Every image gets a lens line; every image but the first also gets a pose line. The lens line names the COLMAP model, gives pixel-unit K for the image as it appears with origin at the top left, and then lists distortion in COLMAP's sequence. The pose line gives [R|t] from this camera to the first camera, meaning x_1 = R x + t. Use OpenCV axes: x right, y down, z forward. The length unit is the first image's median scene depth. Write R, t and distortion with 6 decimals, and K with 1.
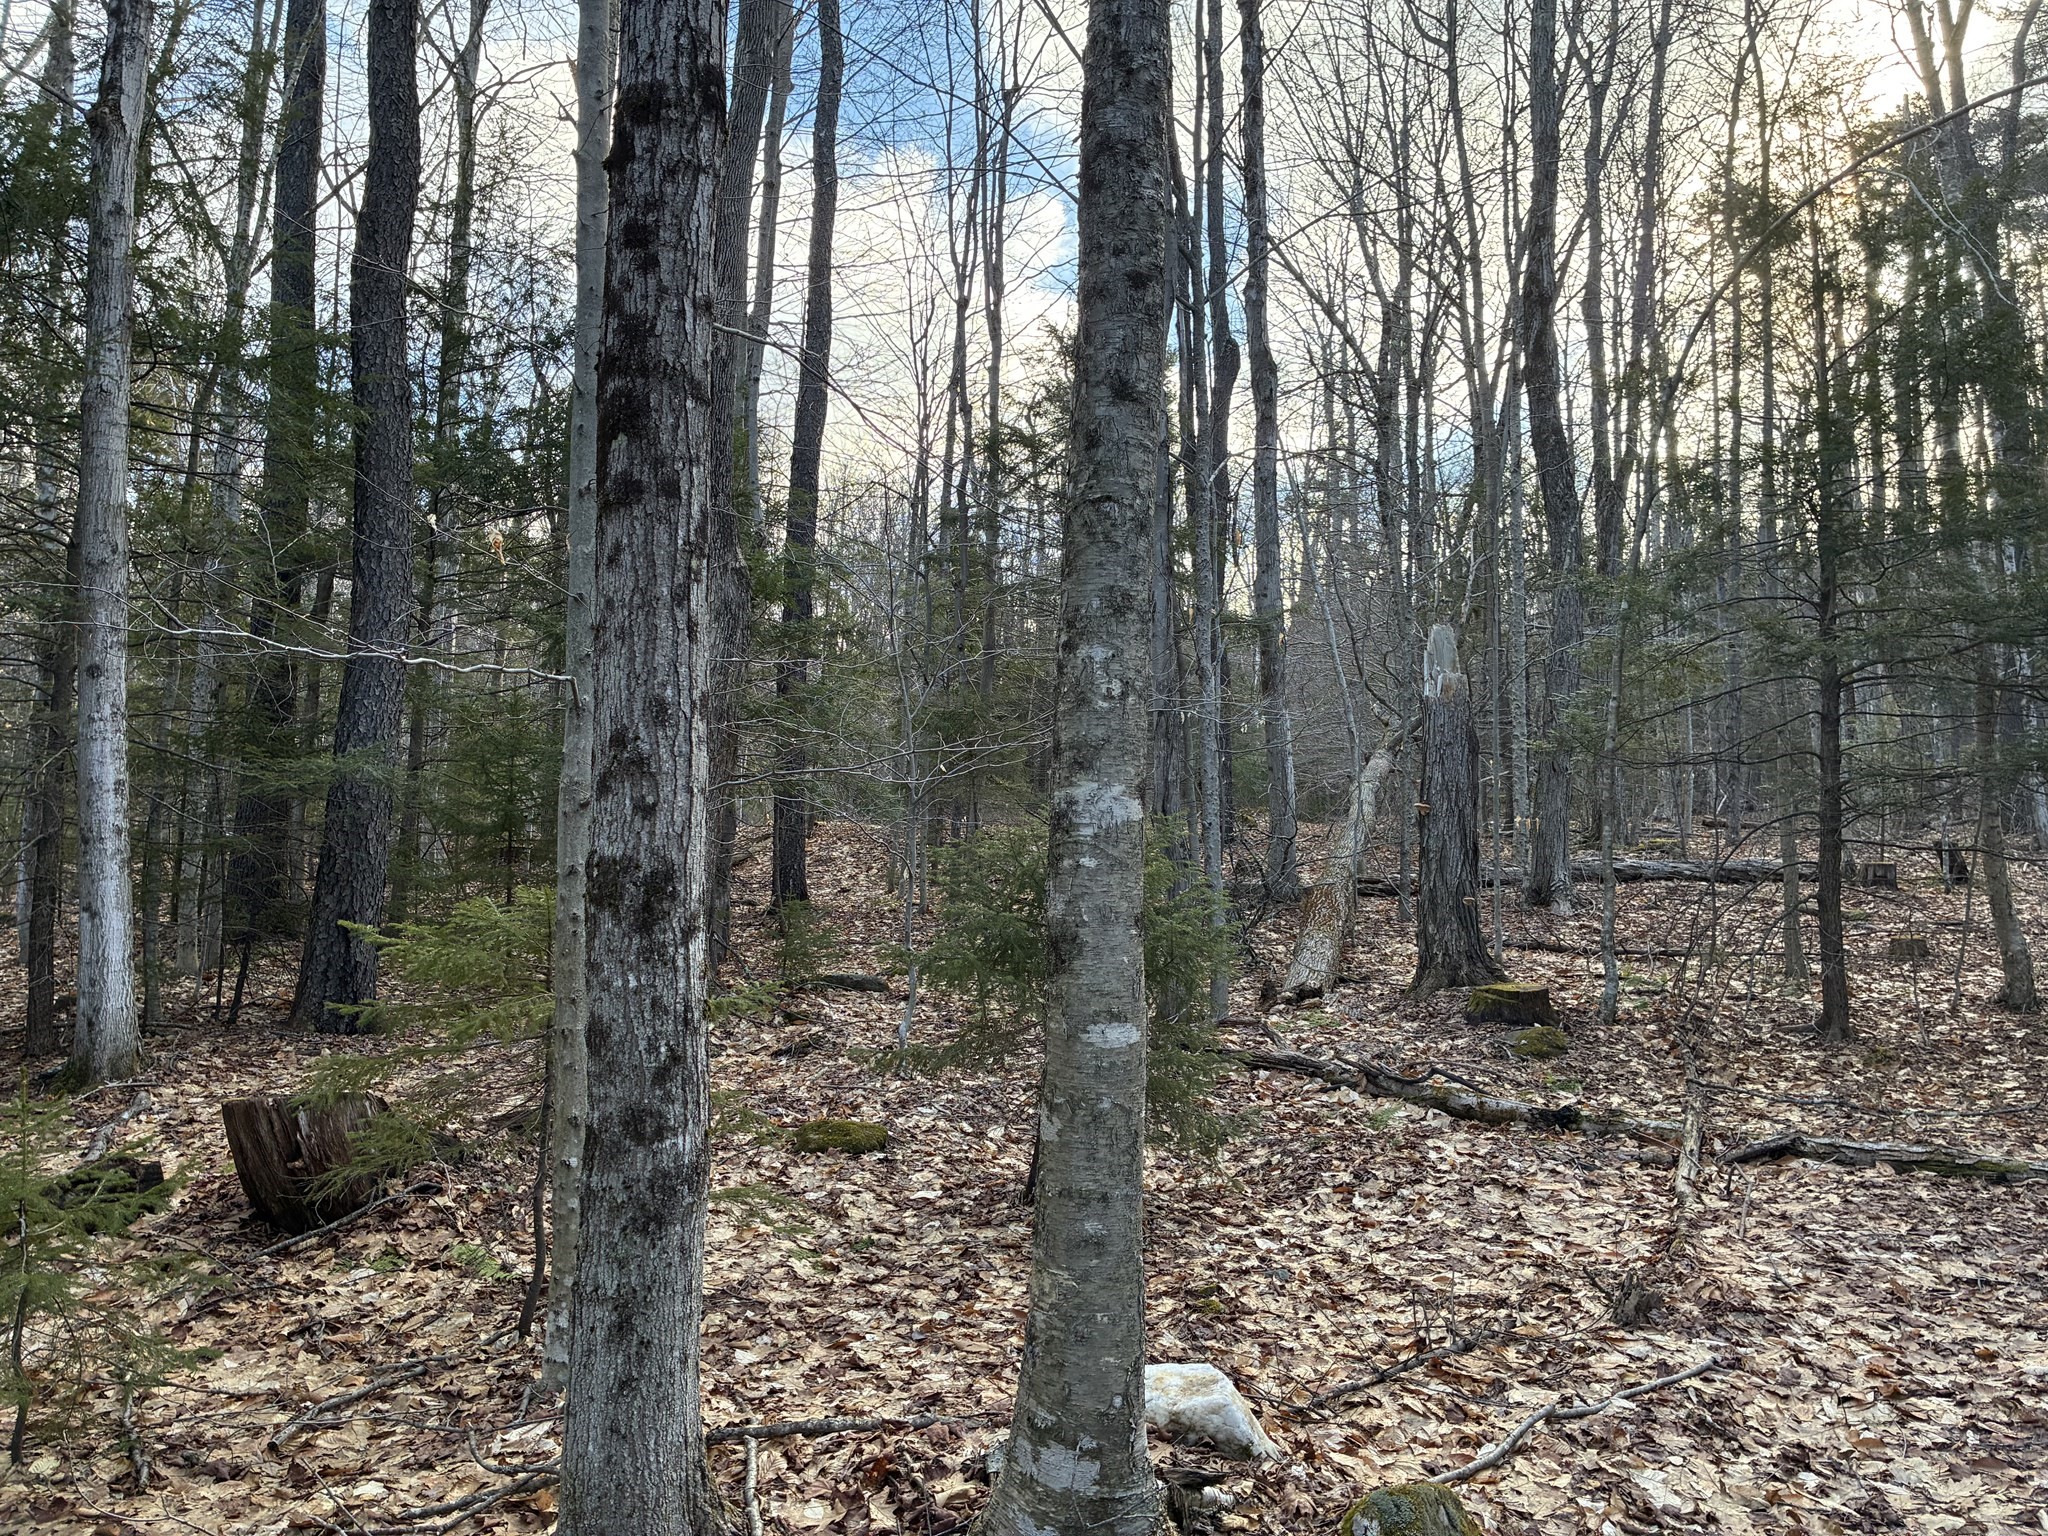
lens RADIAL K [[1565.2, 0, 1020.2], [0, 1565.2, 760.4], [0, 0, 1]] dist [0.079120, -0.099844]
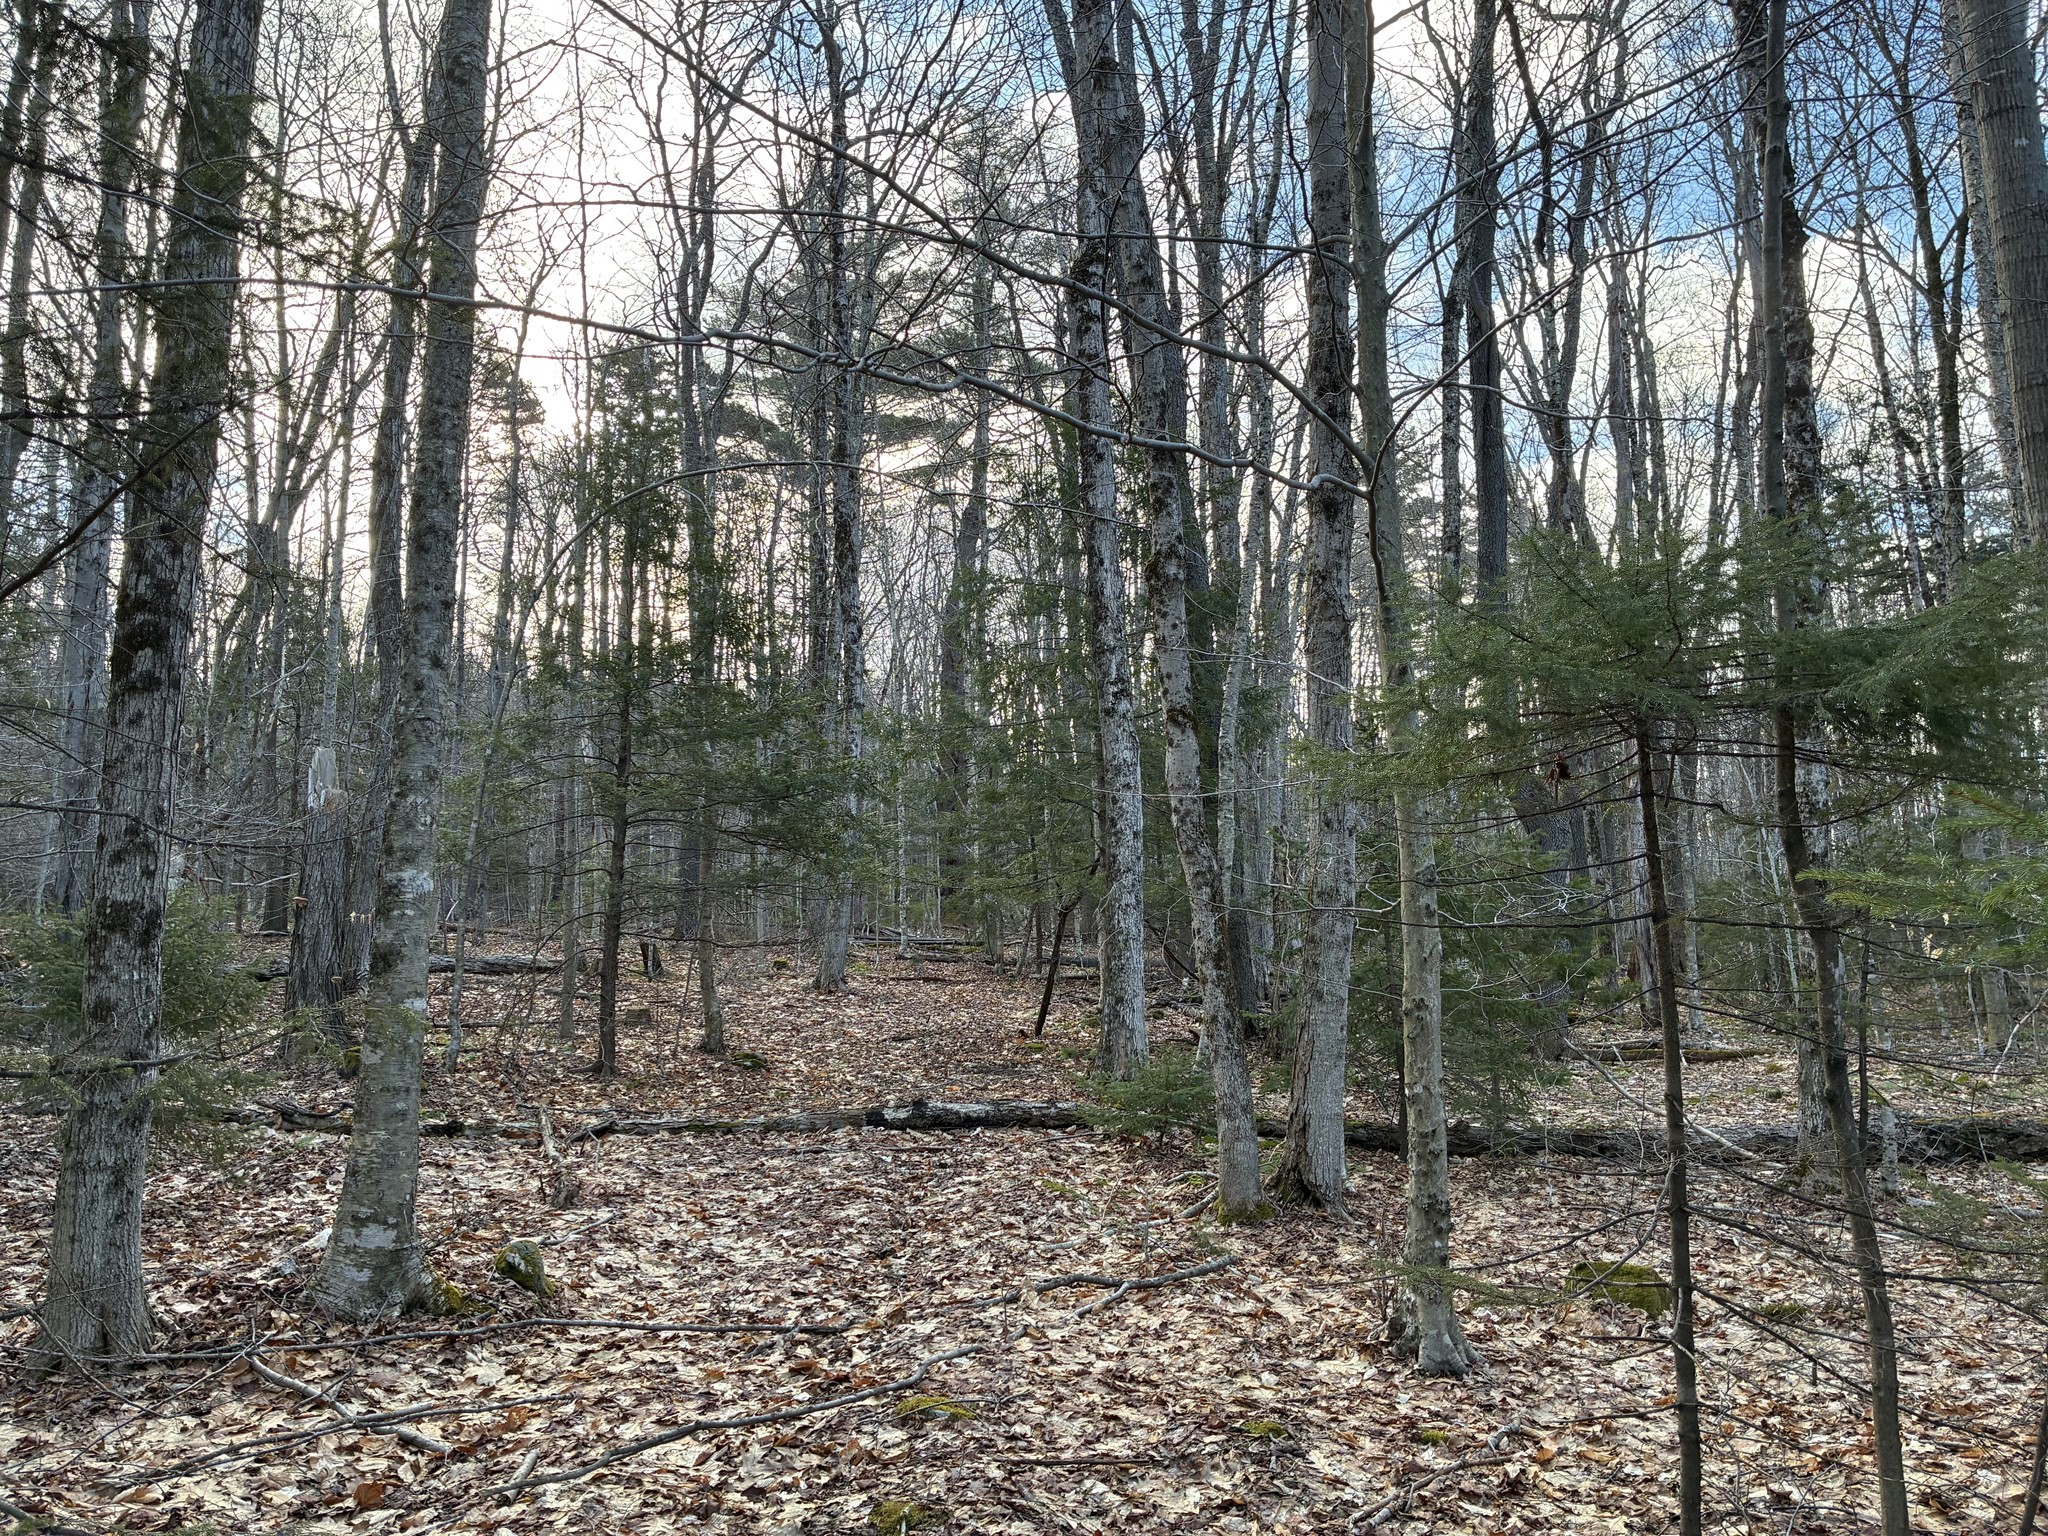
lens RADIAL K [[1565.2, 0, 1020.2], [0, 1565.2, 760.4], [0, 0, 1]] dist [0.079120, -0.099844]
pose [[0.707913, 0.097174, 0.699583, -0.488910], [-0.048930, 0.994858, -0.088676, 0.010122], [-0.704603, 0.028544, 0.709027, -0.539761]]
